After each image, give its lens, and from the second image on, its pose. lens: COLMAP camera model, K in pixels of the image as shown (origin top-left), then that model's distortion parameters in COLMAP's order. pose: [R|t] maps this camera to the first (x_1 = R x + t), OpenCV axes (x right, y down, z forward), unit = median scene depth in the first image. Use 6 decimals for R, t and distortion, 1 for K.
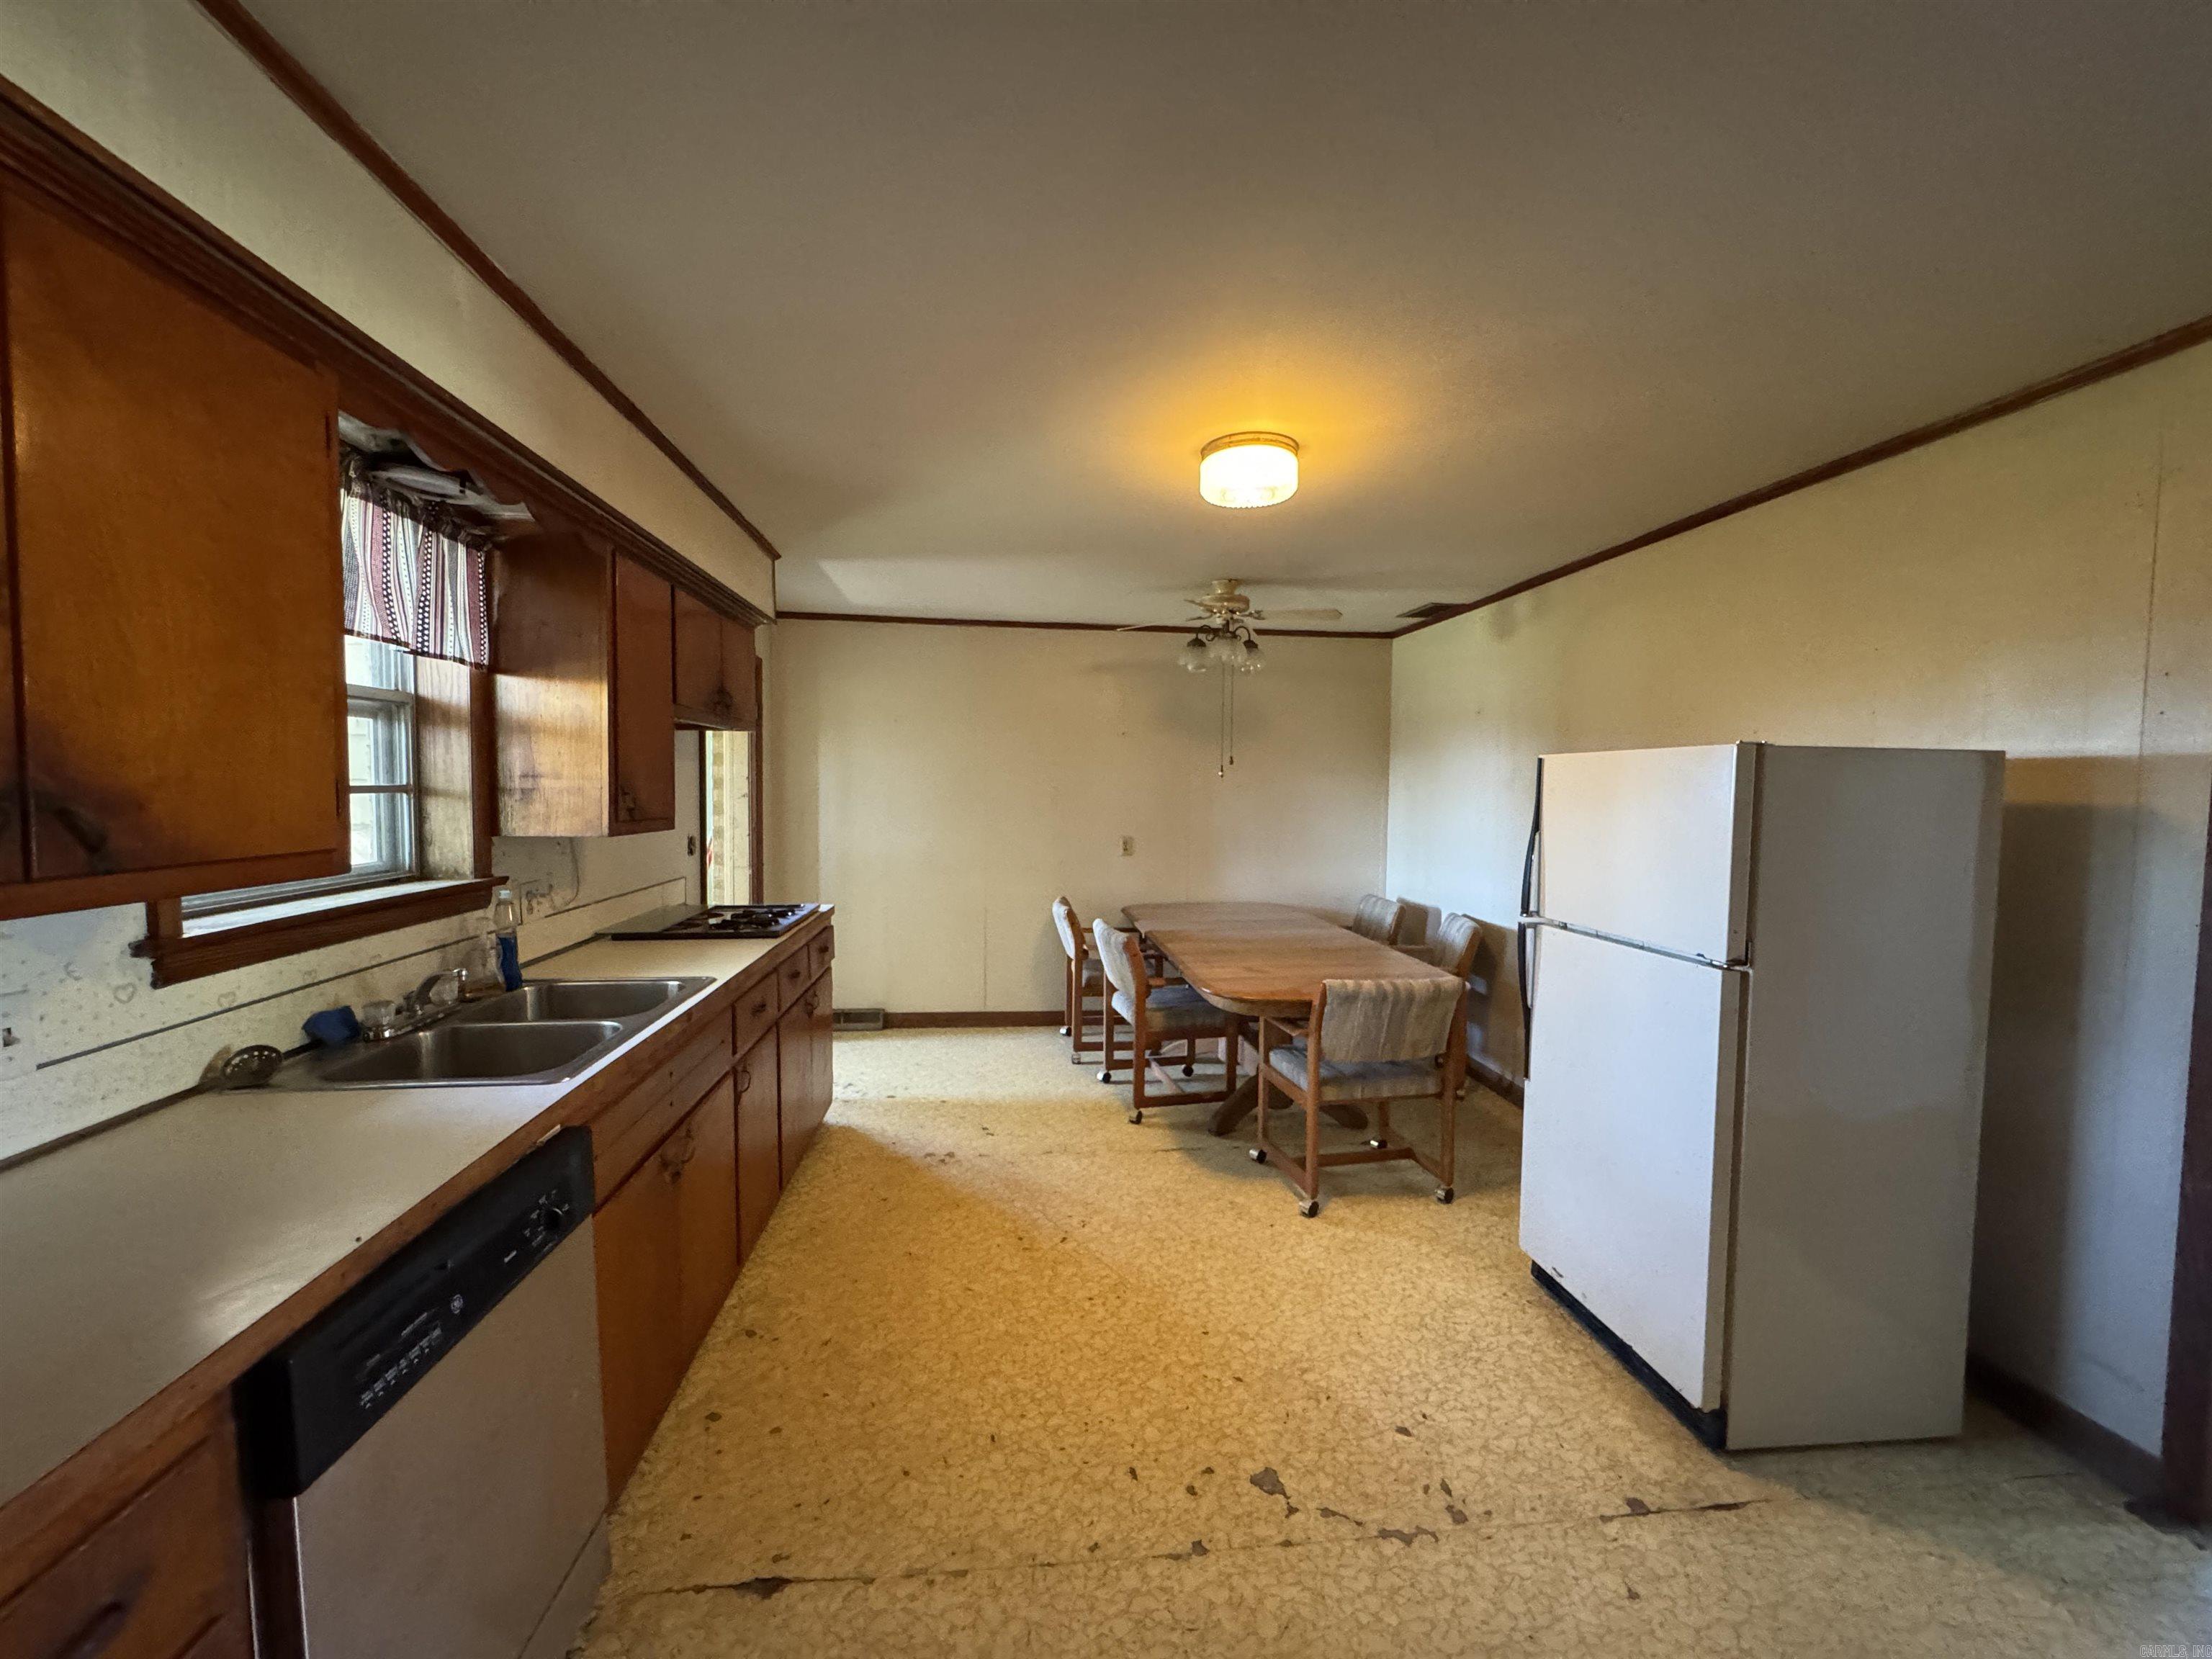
lens RADIAL K [[888.4, 0, 1106.0], [0, 888.4, 829.5], [0, 0, 1]] dist [-0.001186, 0.000197]
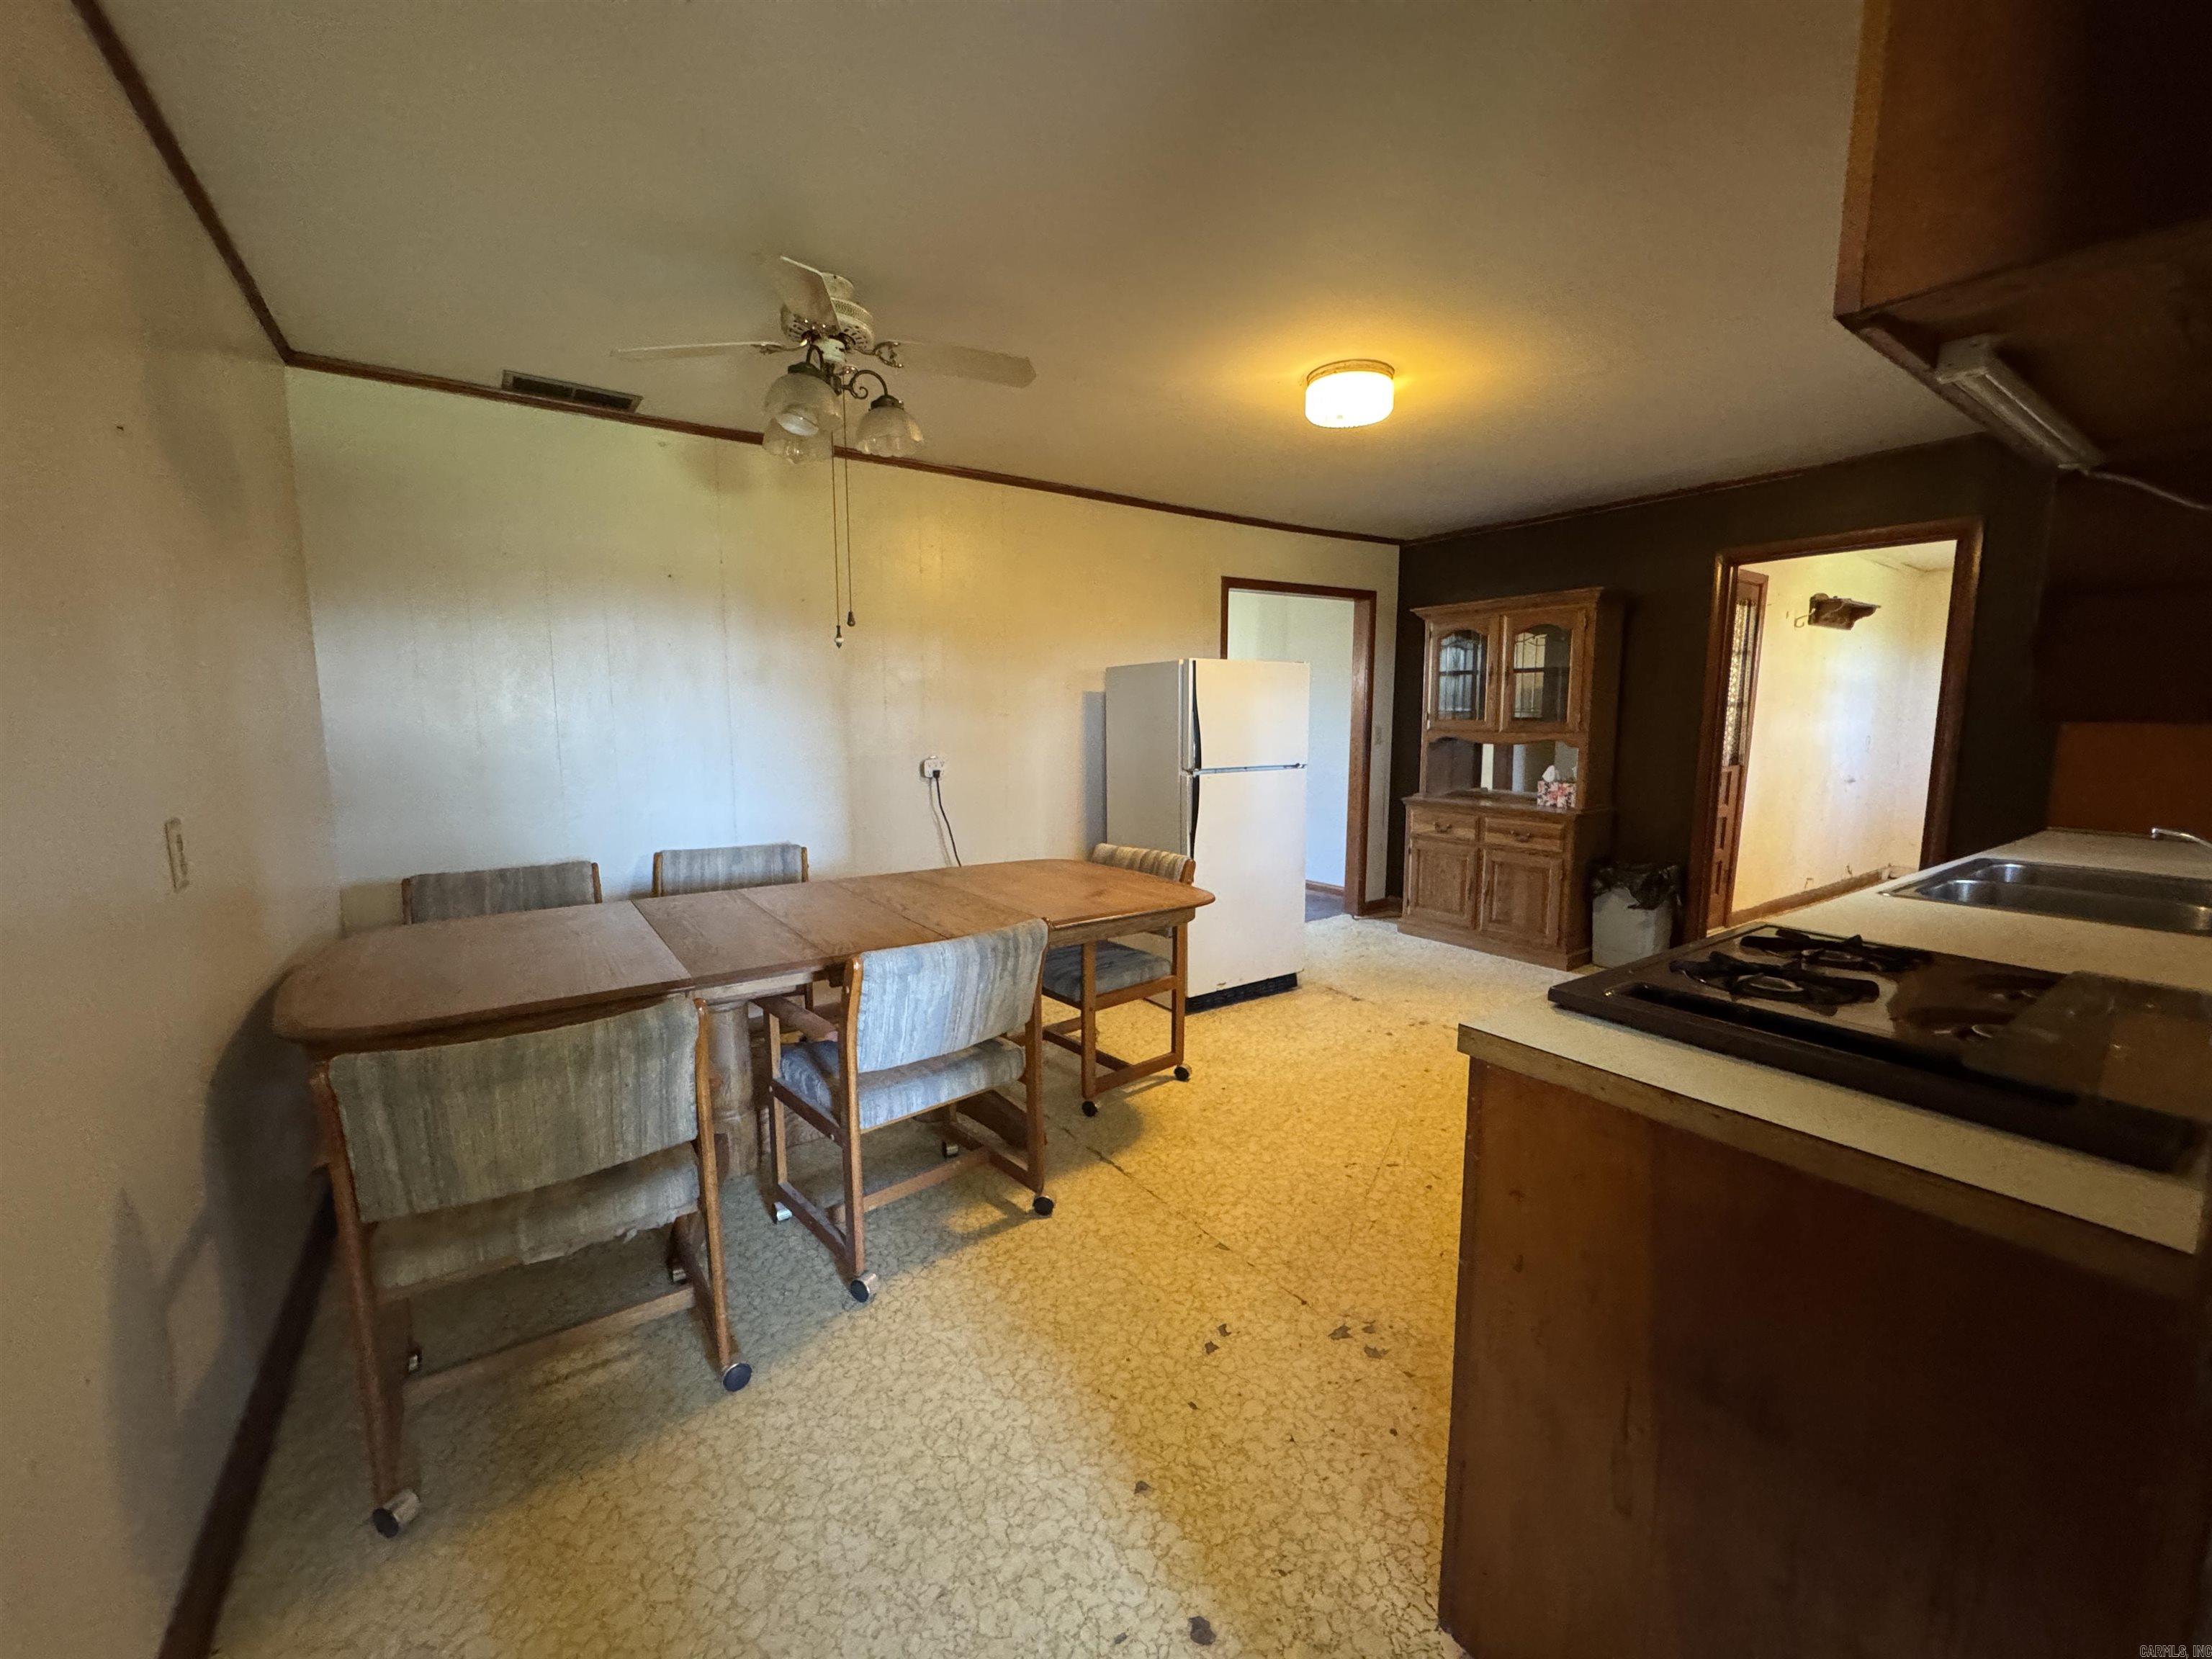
lens RADIAL K [[888.4, 0, 1106.0], [0, 888.4, 829.5], [0, 0, 1]] dist [-0.001186, 0.000197]
pose [[-0.469524, -0.124461, 0.874103, -0.923500], [0.040857, 0.985891, 0.162325, -0.059593], [-0.881974, 0.111928, -0.457815, 2.266746]]
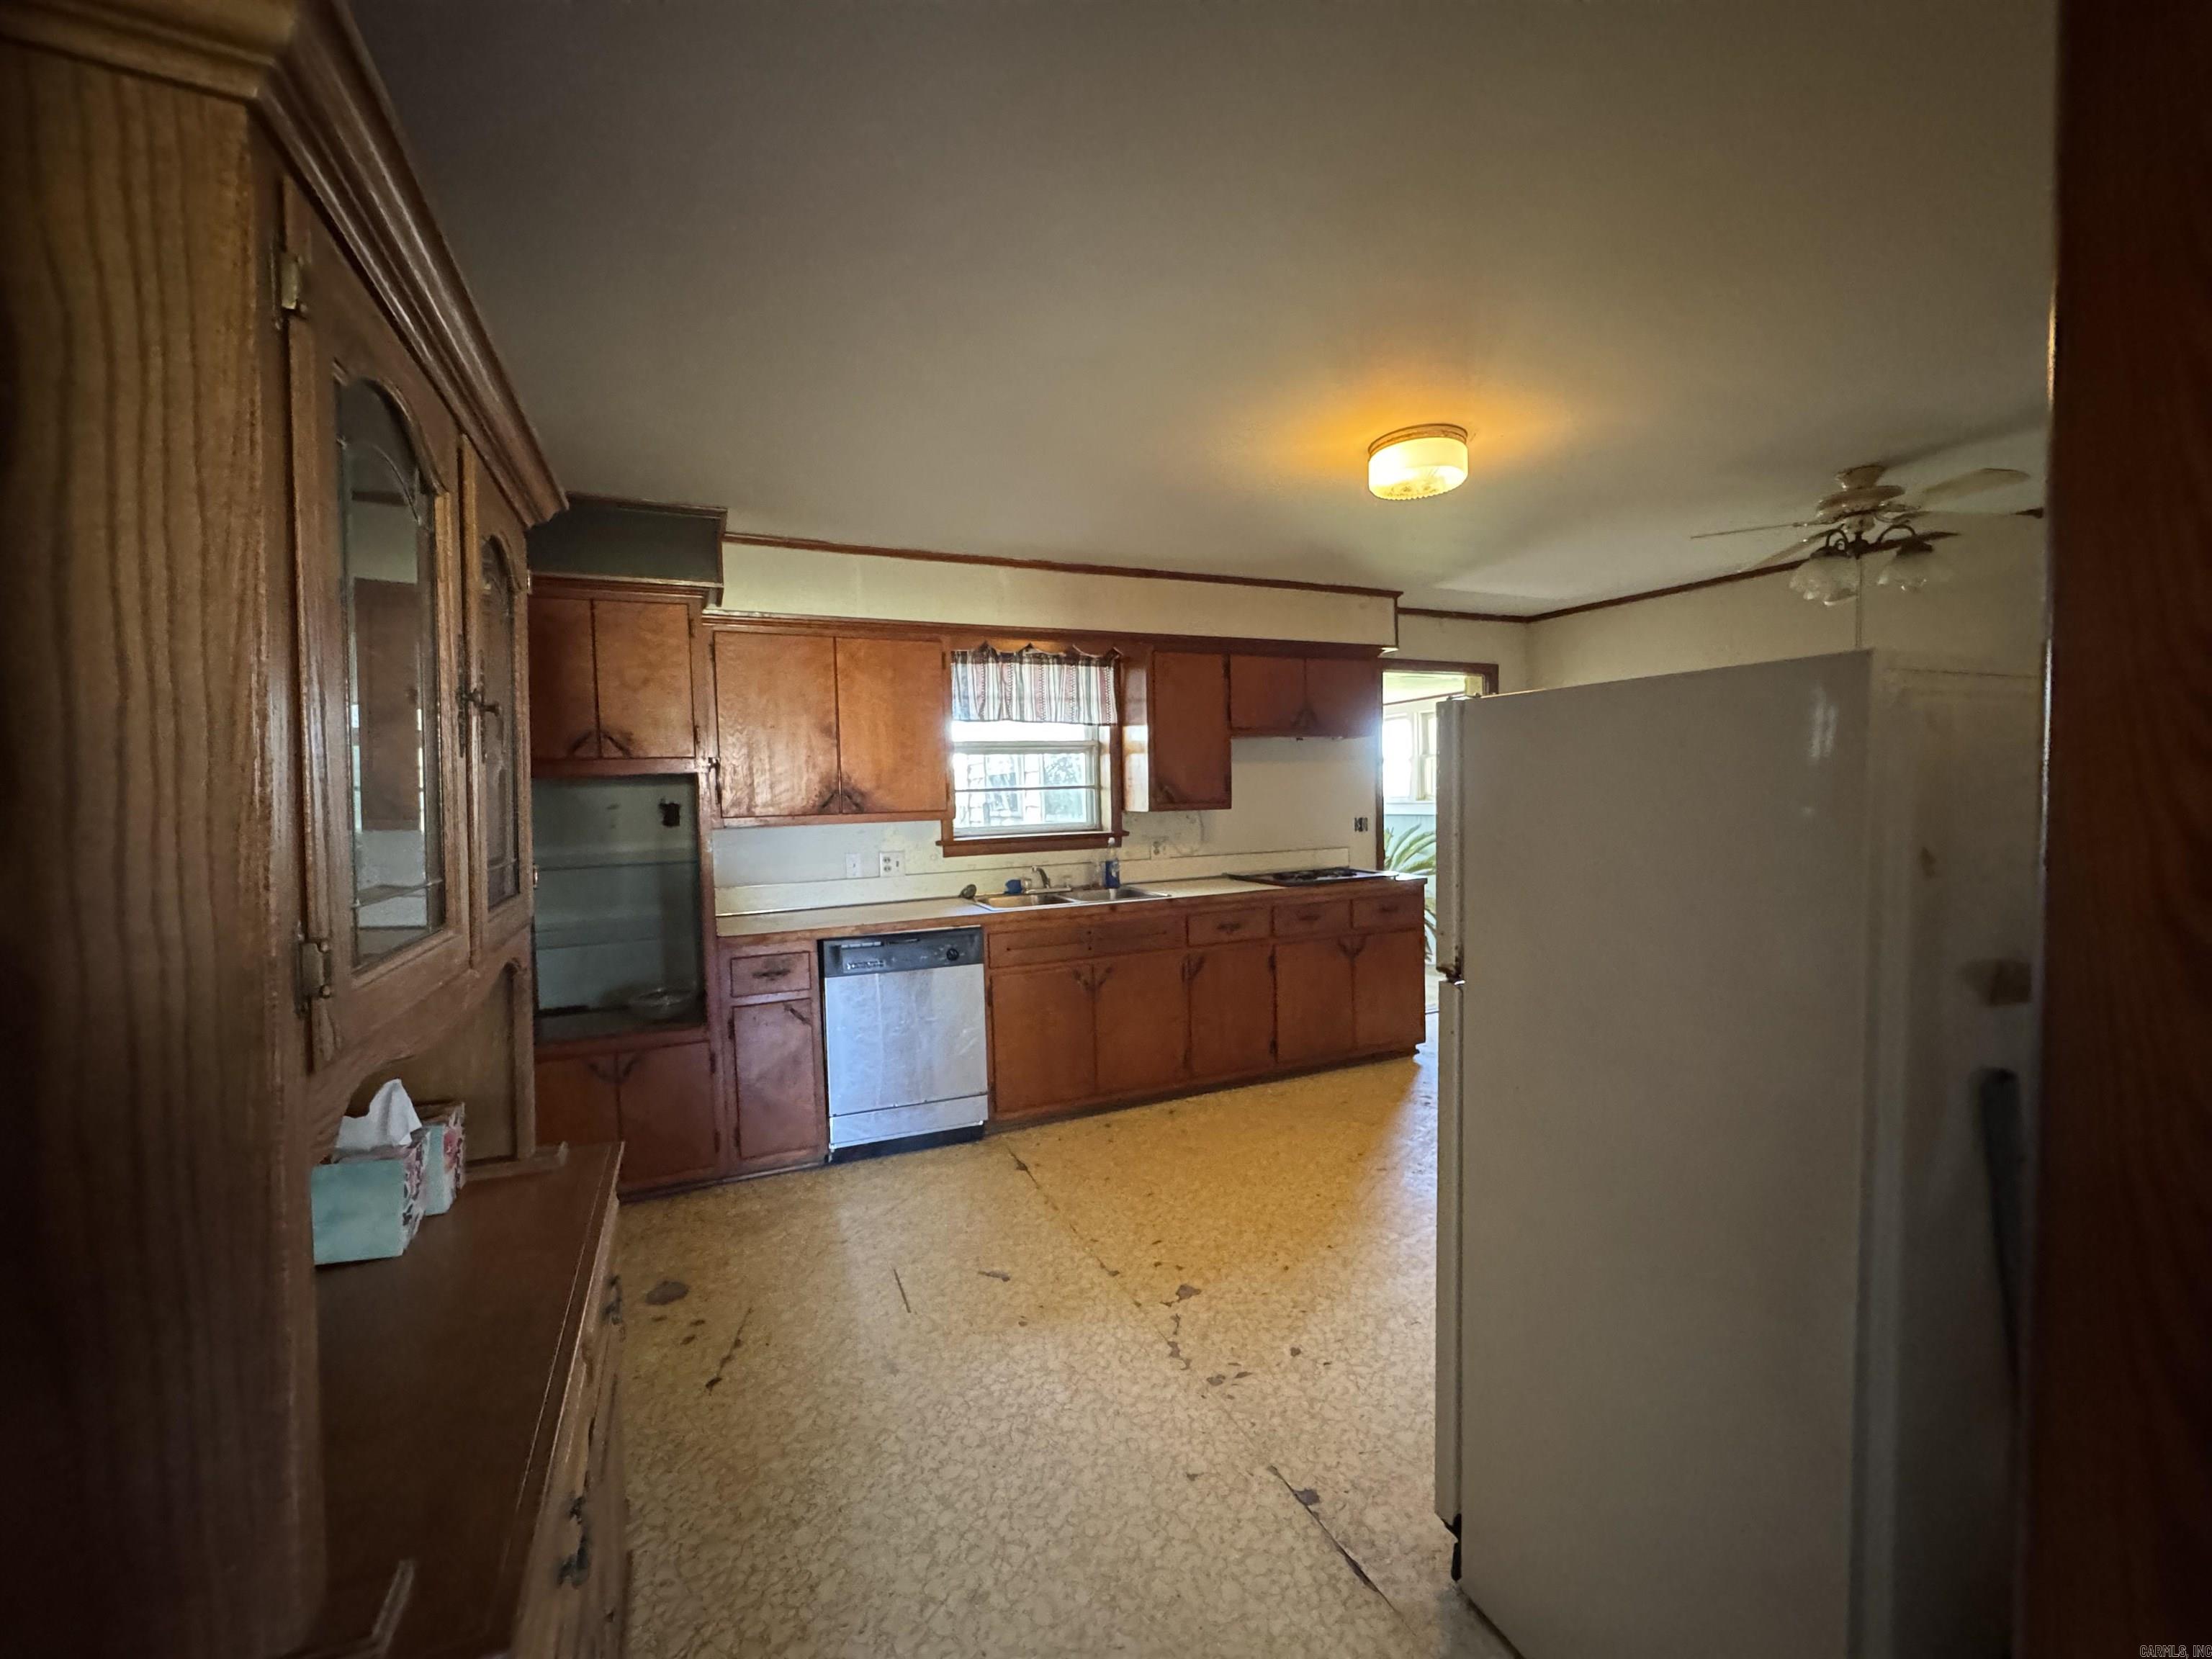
lens RADIAL K [[888.4, 0, 1106.0], [0, 888.4, 829.5], [0, 0, 1]] dist [-0.001186, 0.000197]
pose [[0.298962, 0.024031, -0.953962, 1.277664], [-0.023123, 0.999572, 0.017933, 0.014569], [0.953985, 0.016697, 0.299390, 0.426537]]
